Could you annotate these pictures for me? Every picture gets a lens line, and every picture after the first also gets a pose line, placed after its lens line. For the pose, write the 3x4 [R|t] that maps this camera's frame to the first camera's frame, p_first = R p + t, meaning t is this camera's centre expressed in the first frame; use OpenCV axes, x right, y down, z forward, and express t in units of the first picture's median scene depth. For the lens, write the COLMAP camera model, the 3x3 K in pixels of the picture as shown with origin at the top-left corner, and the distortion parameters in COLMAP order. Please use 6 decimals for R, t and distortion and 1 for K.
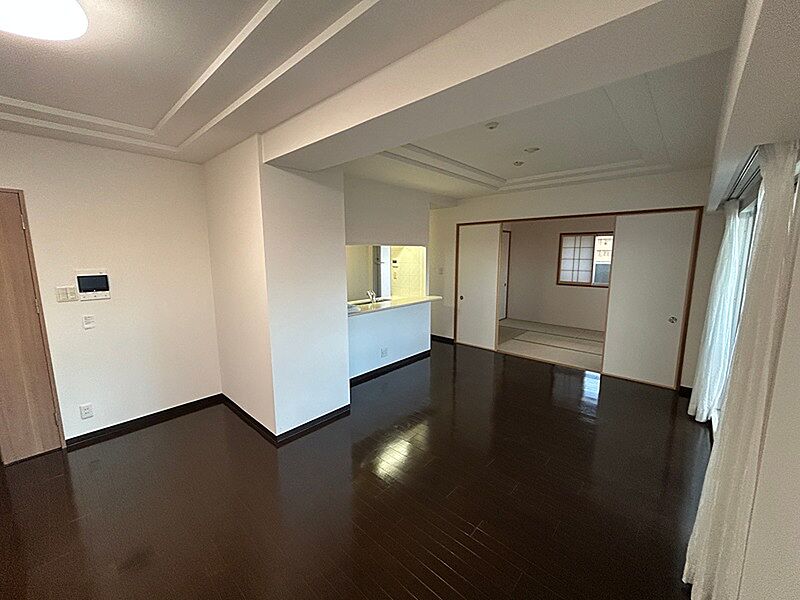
lens RADIAL K [[323.0, 0, 400.9], [0, 323.0, 299.6], [0, 0, 1]] dist [-0.002807, 0.000714]
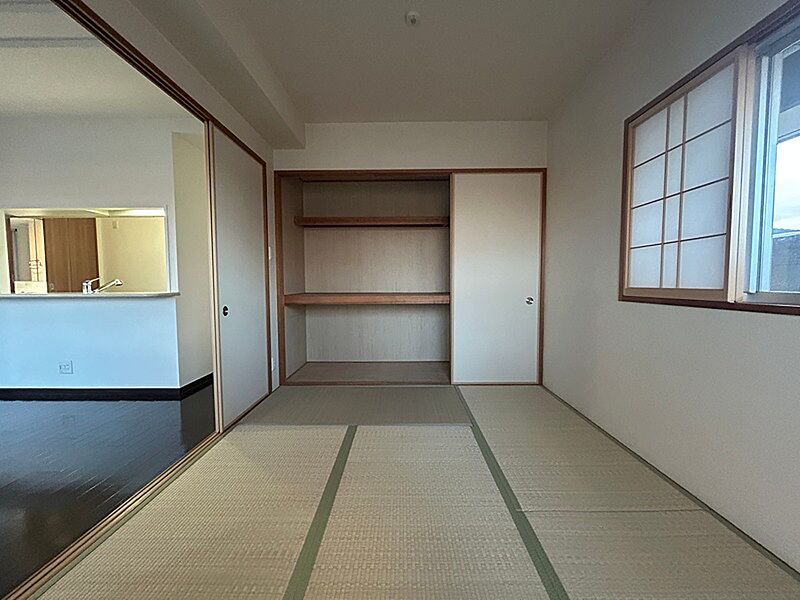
lens RADIAL K [[323.0, 0, 399.8], [0, 323.0, 300.5], [0, 0, 1]] dist [-0.002807, 0.000714]
pose [[0.664634, 0.042687, -0.745948, 0.582941], [-0.104817, 0.993821, -0.036520, -0.014642], [0.739780, 0.102460, 0.665002, 0.678448]]
